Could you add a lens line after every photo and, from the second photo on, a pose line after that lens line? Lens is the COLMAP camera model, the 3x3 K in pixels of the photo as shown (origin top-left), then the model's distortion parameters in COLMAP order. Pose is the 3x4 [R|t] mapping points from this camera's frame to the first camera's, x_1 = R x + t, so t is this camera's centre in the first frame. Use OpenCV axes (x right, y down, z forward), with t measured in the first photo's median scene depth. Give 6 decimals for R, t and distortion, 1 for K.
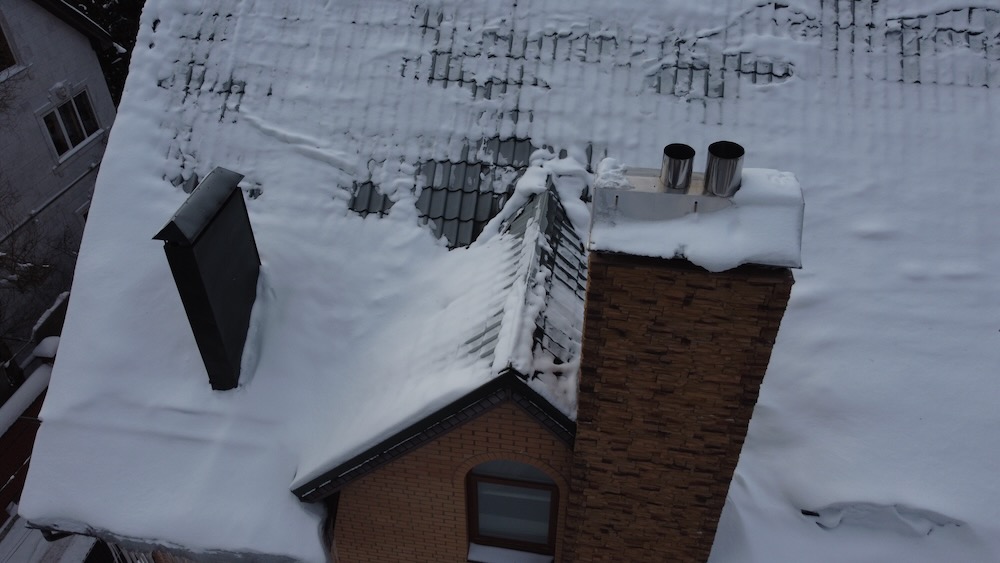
lens RADIAL K [[753.4, 0, 500.7], [0, 753.4, 280.9], [0, 0, 1]] dist [0.002489, 0.005172]
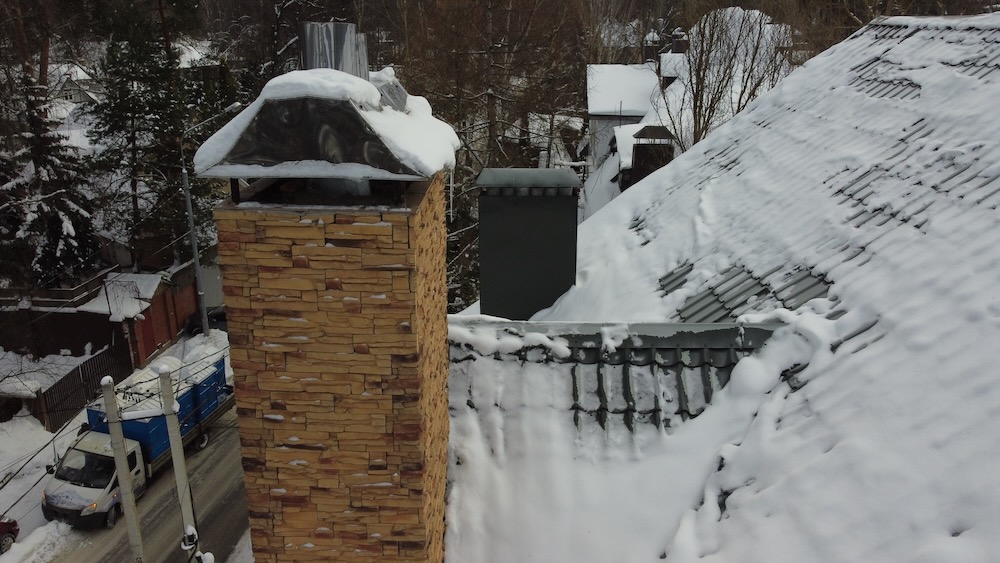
lens RADIAL K [[753.4, 0, 501.1], [0, 753.4, 285.0], [0, 0, 1]] dist [0.002489, 0.005172]
pose [[0.146091, 0.314090, -0.938086, 0.592725], [-0.622762, 0.765985, 0.159482, -0.115317], [0.768651, 0.560906, 0.307507, 0.595438]]
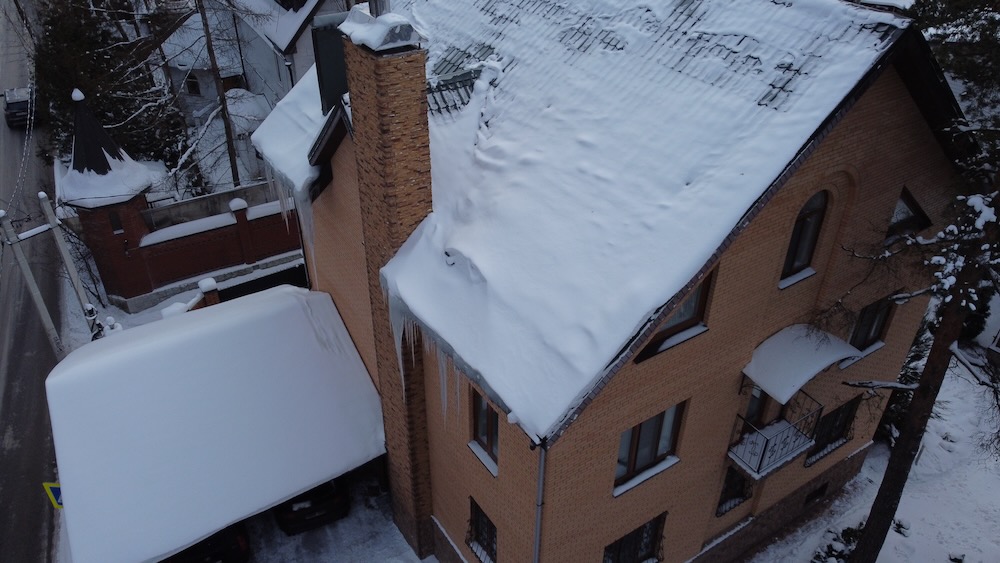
lens RADIAL K [[753.4, 0, 501.5], [0, 753.4, 282.2], [0, 0, 1]] dist [0.002489, 0.005172]
pose [[0.675156, 0.423261, -0.604164, 1.348695], [-0.467611, 0.879002, 0.093247, 0.119872], [0.570529, 0.219557, 0.791386, -0.264077]]
